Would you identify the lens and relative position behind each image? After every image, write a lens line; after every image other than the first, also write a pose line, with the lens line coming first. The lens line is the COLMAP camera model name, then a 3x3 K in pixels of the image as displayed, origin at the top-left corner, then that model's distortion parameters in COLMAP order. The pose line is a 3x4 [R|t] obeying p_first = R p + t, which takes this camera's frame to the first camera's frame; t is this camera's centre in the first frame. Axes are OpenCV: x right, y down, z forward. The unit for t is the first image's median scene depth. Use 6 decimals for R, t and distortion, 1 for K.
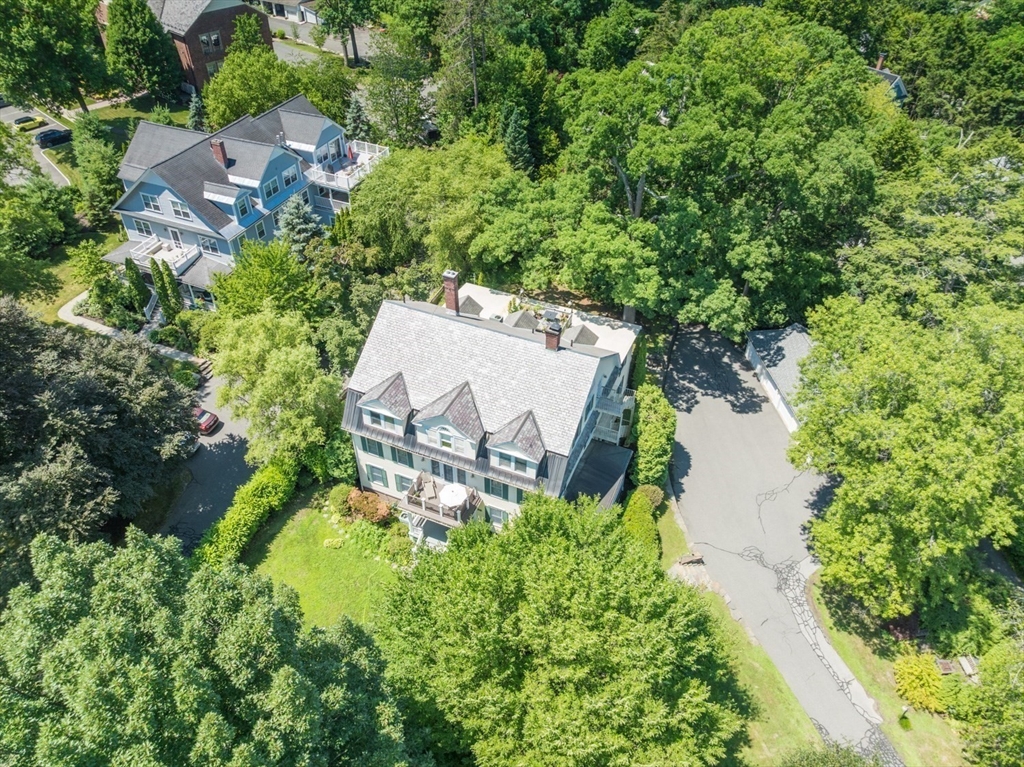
lens RADIAL K [[723.1, 0, 512.0], [0, 723.1, 383.5], [0, 0, 1]] dist [-0.037594, 0.003576]
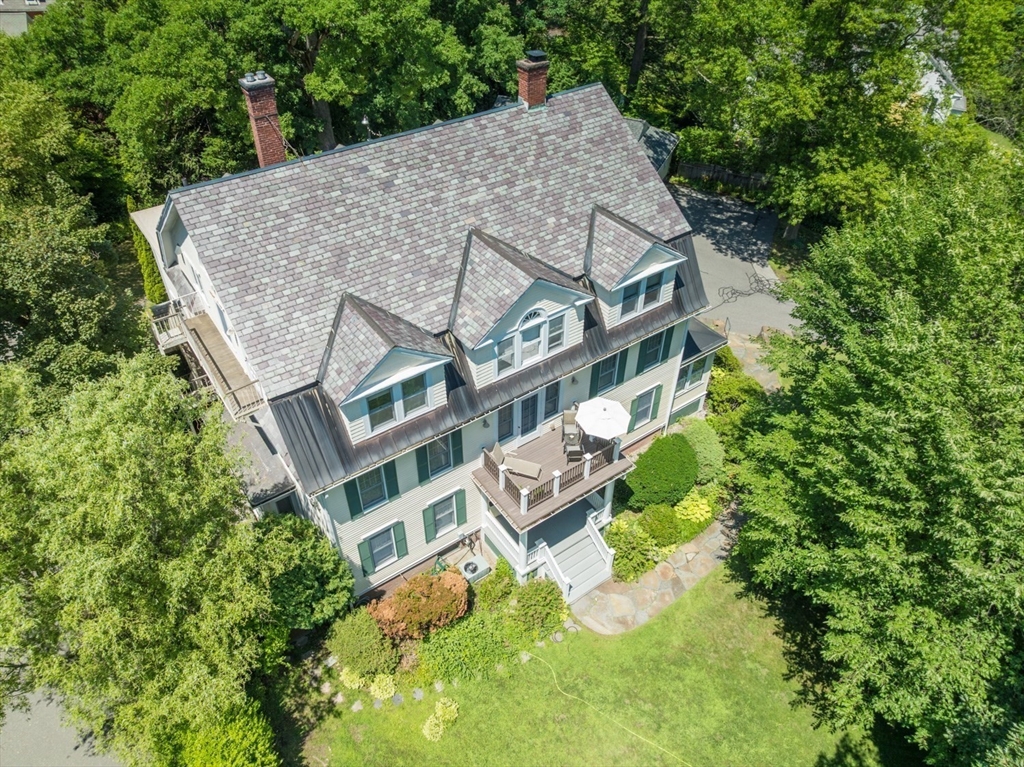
lens RADIAL K [[723.1, 0, 512.0], [0, 723.1, 383.5], [0, 0, 1]] dist [-0.037594, 0.003576]
pose [[0.518754, -0.562907, 0.643451, -0.372429], [0.557708, 0.793260, 0.244336, -0.021152], [-0.647962, 0.232108, 0.725445, 0.580532]]
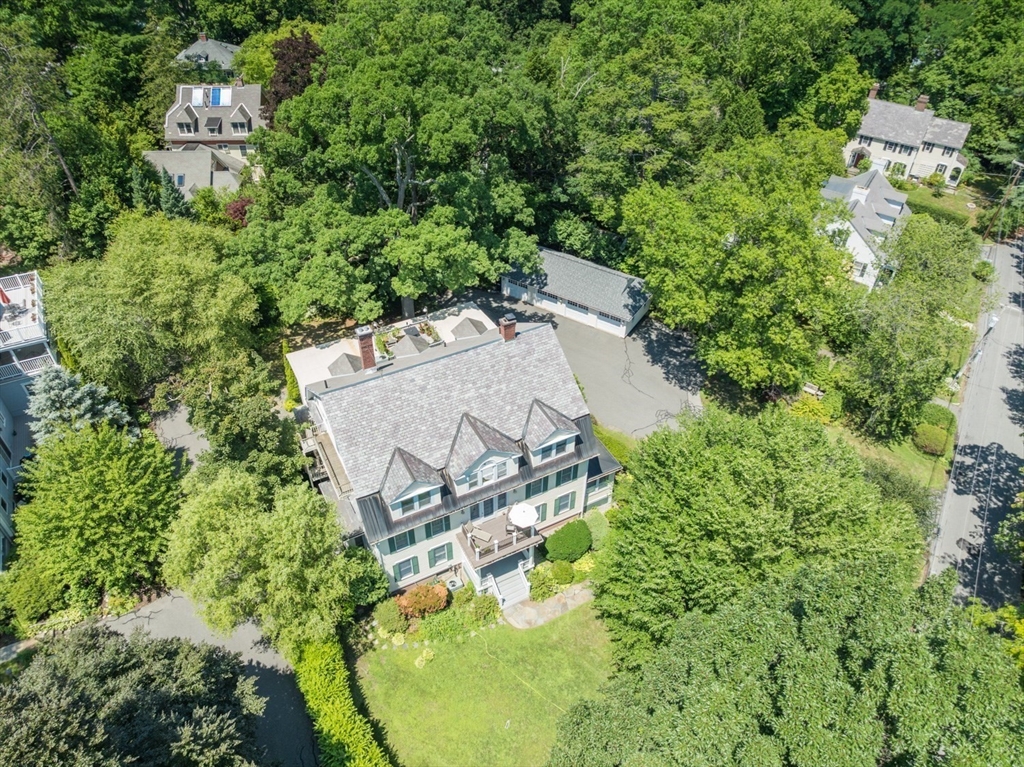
lens RADIAL K [[723.1, 0, 512.0], [0, 723.1, 383.5], [0, 0, 1]] dist [-0.037594, 0.003576]
pose [[0.633236, -0.510617, 0.581620, -0.493320], [0.504366, 0.842257, 0.190310, -0.163791], [-0.587049, 0.172838, 0.790886, 0.181444]]
